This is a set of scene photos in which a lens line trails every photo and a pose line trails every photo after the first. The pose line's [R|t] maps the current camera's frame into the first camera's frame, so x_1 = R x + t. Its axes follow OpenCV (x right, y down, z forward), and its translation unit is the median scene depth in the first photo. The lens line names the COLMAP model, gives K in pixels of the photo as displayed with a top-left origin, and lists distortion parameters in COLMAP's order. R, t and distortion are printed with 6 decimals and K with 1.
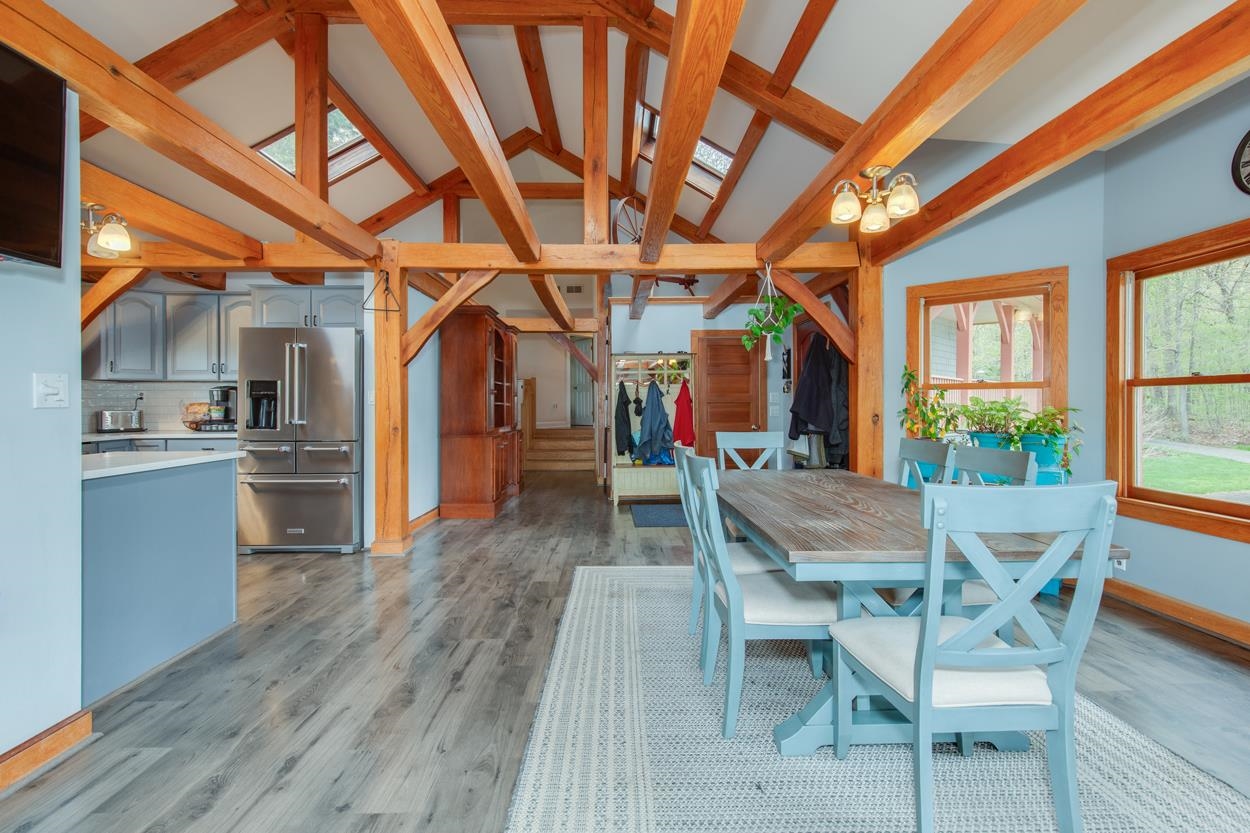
lens RADIAL K [[575.8, 0, 624.3], [0, 575.8, 391.6], [0, 0, 1]] dist [0.003017, -0.000319]
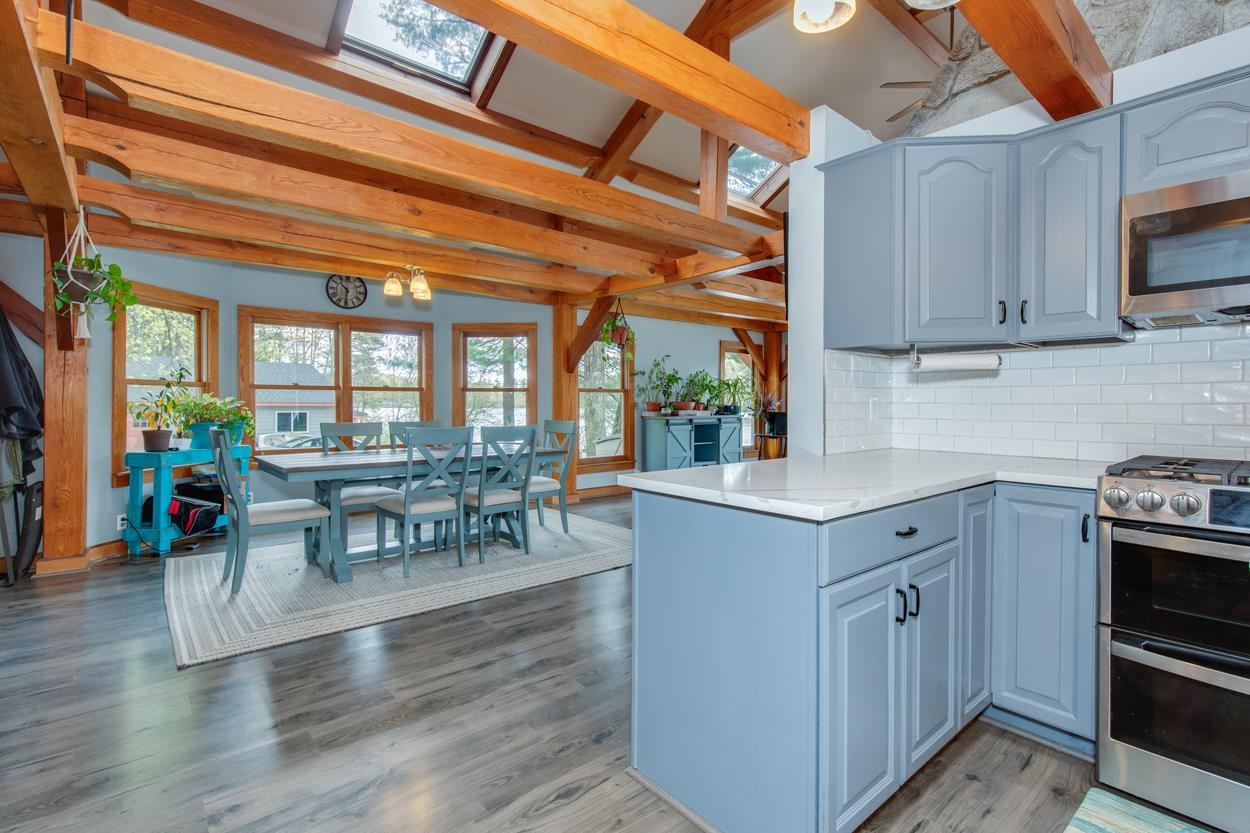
lens RADIAL K [[570.1, 0, 625.9], [0, 570.1, 398.1], [0, 0, 1]] dist [0.007192, -0.004879]
pose [[-0.647791, 0.007857, 0.761778, -0.987383], [-0.016929, 0.999551, -0.024706, 0.037964], [-0.761630, -0.028900, -0.647367, 1.235793]]
